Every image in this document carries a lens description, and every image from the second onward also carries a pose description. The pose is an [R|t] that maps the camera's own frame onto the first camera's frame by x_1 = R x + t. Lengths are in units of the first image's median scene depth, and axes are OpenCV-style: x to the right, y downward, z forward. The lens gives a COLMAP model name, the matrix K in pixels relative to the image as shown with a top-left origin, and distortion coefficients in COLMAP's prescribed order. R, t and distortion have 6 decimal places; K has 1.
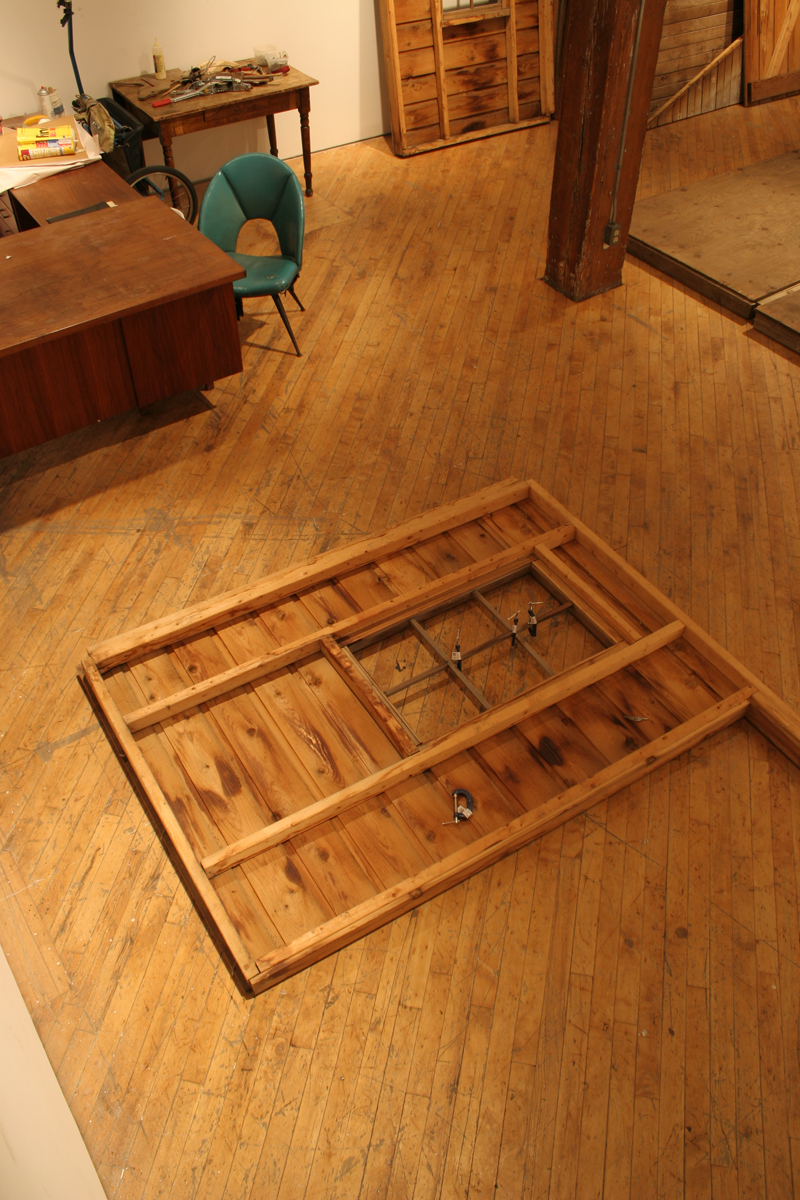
lens RADIAL K [[991.5, 0, 398.1], [0, 991.5, 602.4], [0, 0, 1]] dist [-0.148800, 0.114197]
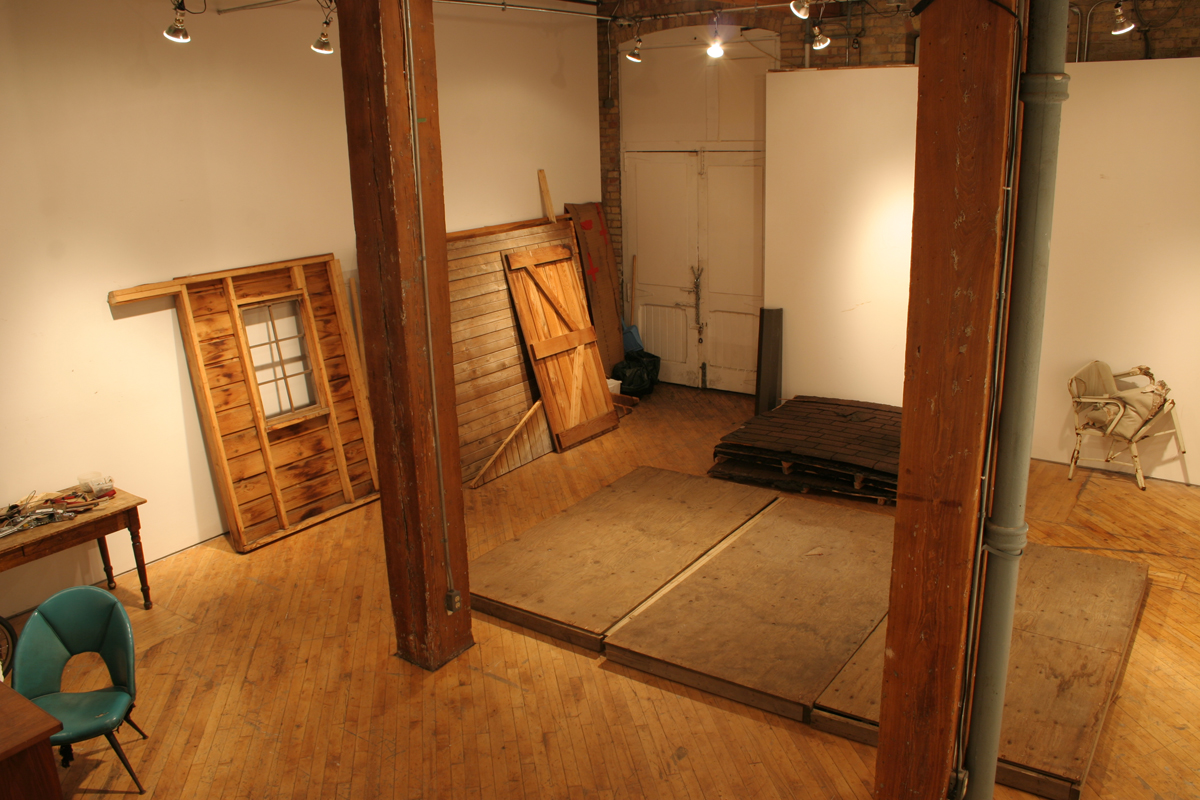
lens RADIAL K [[991.5, 0, 609.4], [0, 991.5, 403.7], [0, 0, 1]] dist [-0.148800, 0.114197]
pose [[0.934492, -0.123092, 0.334025, 0.051075], [0.271840, 0.852578, -0.446334, -0.045731], [-0.229842, 0.507896, 0.830189, -0.012580]]
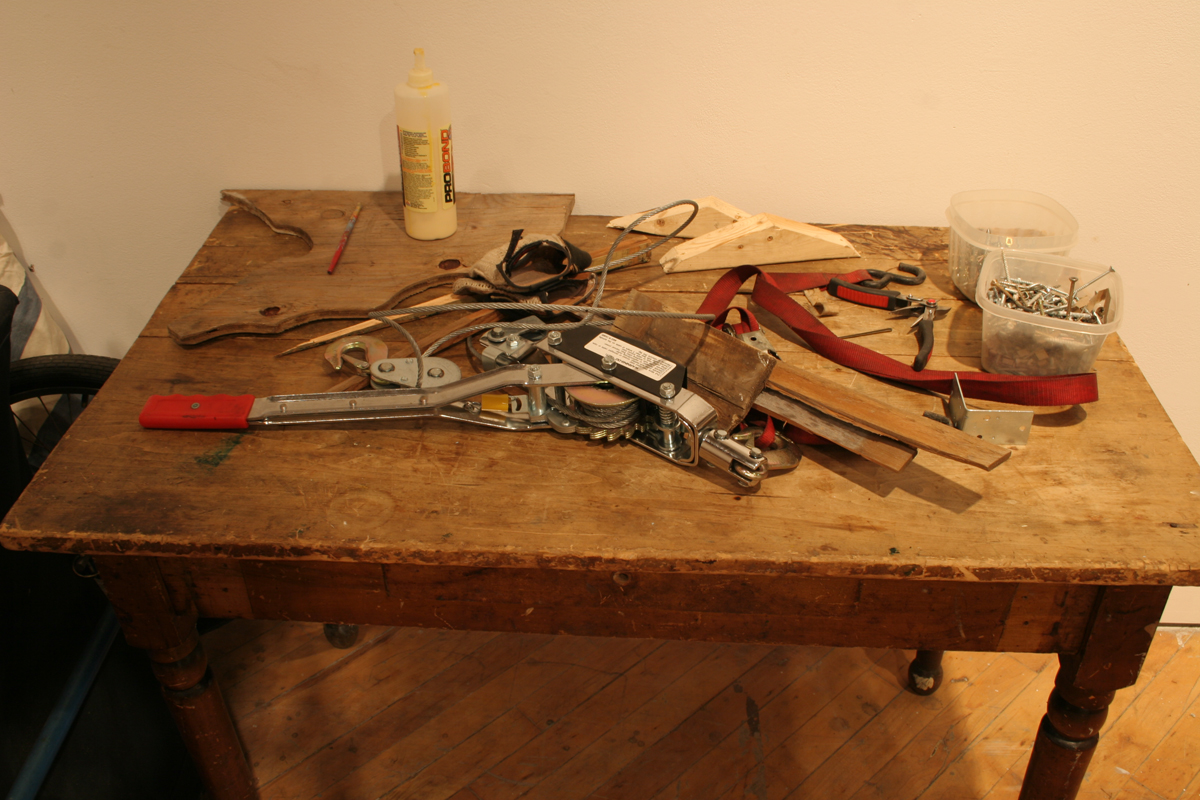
lens RADIAL K [[1209.7, 0, 598.0], [0, 1209.7, 399.6], [0, 0, 1]] dist [-0.125063, 0.000000]
pose [[0.809506, 0.325397, -0.488689, -0.092125], [-0.423197, 0.900331, -0.101530, -0.546641], [0.406944, 0.289001, 0.866531, 0.867696]]
